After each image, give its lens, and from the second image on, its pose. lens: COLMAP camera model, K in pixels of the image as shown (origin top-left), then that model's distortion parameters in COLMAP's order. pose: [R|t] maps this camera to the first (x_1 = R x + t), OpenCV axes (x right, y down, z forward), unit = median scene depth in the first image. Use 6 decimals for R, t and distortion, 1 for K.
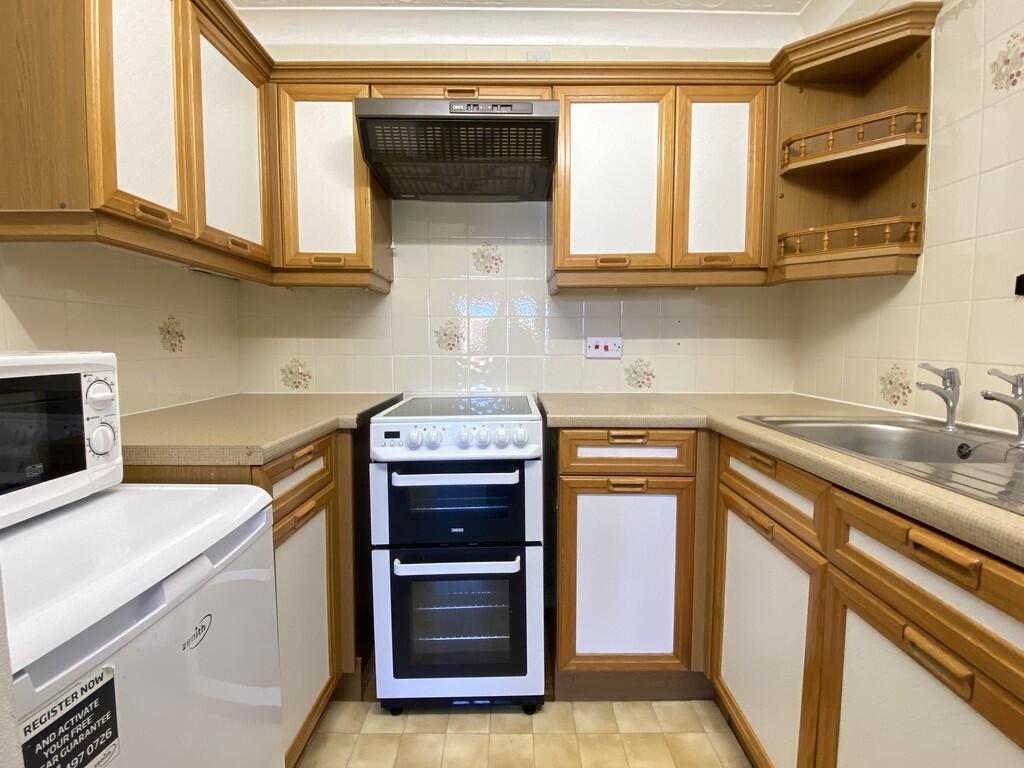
lens RADIAL K [[486.1, 0, 519.3], [0, 486.1, 375.5], [0, 0, 1]] dist [0.028335, 0.000176]
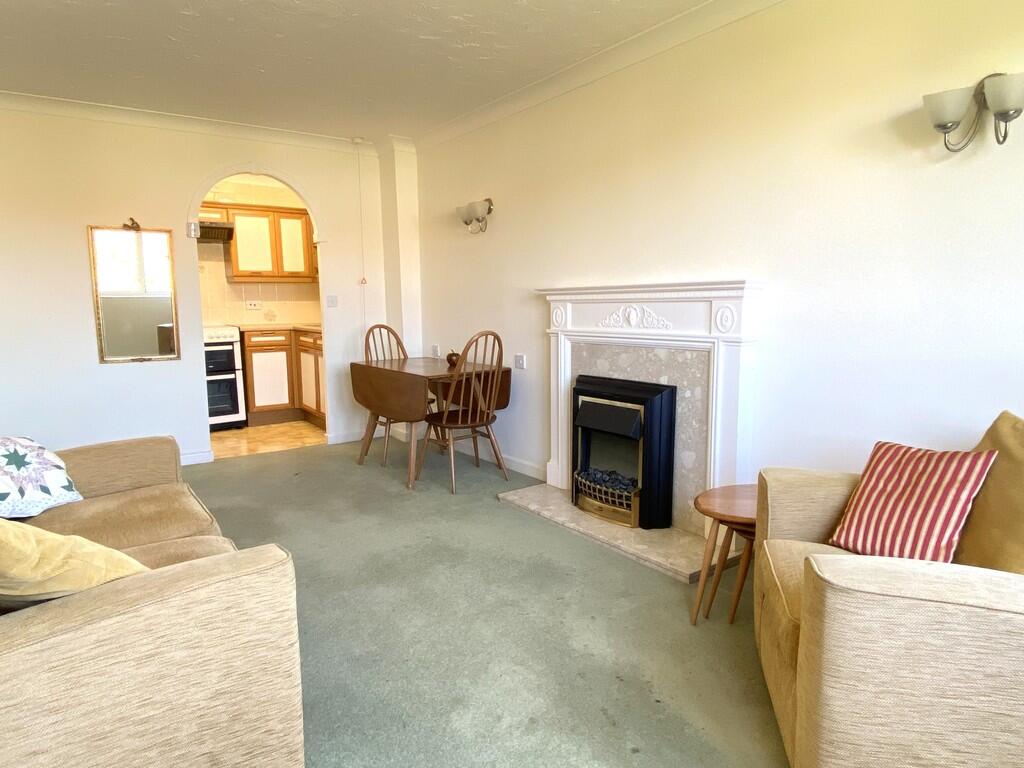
lens RADIAL K [[623.5, 0, 516.8], [0, 623.5, 375.3], [0, 0, 1]] dist [0.052125, 0.000571]
pose [[0.808221, -0.084408, 0.582798, -0.855937], [0.051351, 0.996006, 0.073040, 0.179125], [-0.586636, -0.029105, 0.809328, -3.188597]]
